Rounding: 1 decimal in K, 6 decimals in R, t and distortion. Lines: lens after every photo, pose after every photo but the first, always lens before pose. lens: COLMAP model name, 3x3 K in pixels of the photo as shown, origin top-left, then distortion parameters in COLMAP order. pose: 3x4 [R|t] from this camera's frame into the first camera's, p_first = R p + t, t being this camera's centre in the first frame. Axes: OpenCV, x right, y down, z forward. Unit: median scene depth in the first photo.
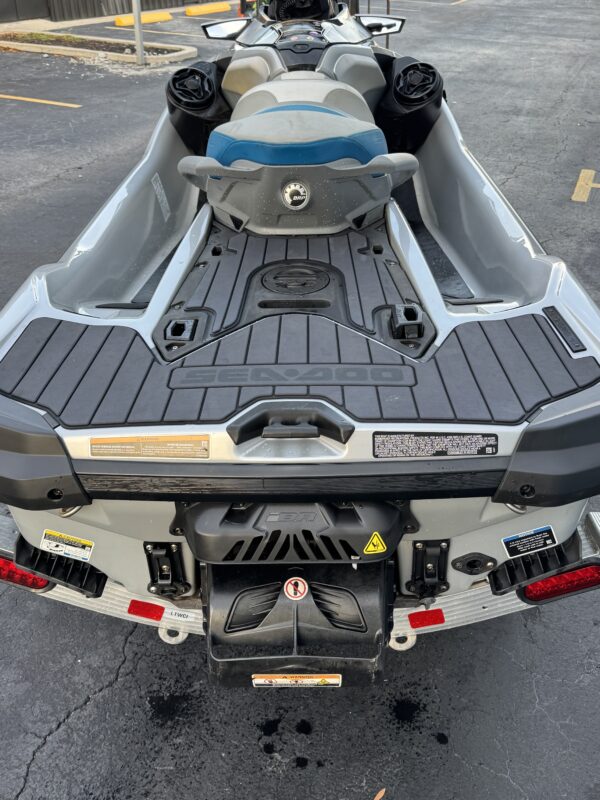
lens RADIAL K [[732.8, 0, 302.7], [0, 732.8, 398.1], [0, 0, 1]] dist [0.162083, -0.297464]
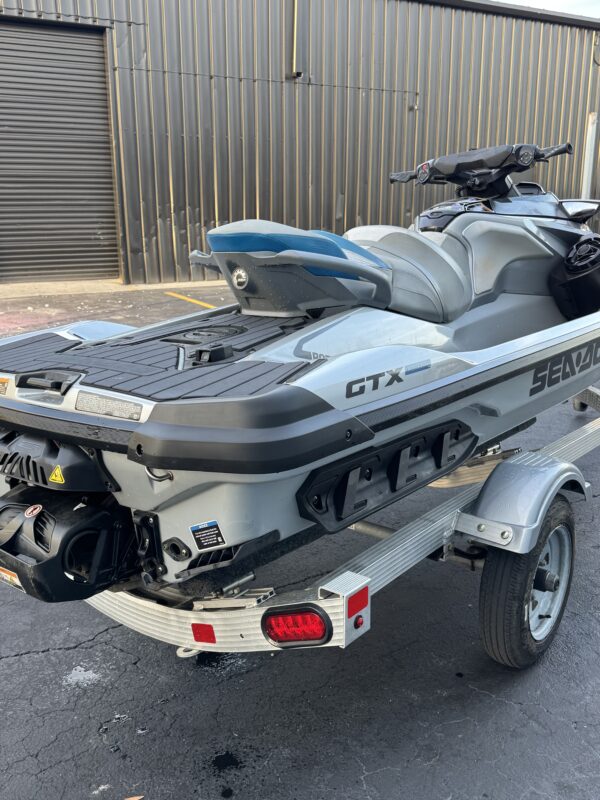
lens RADIAL K [[732.8, 0, 302.7], [0, 732.8, 398.1], [0, 0, 1]] dist [0.162083, -0.297464]
pose [[0.797426, 0.128492, -0.589578, 1.048608], [-0.296324, 0.934524, -0.197120, 0.176032], [0.525646, 0.331895, 0.783289, 0.135345]]
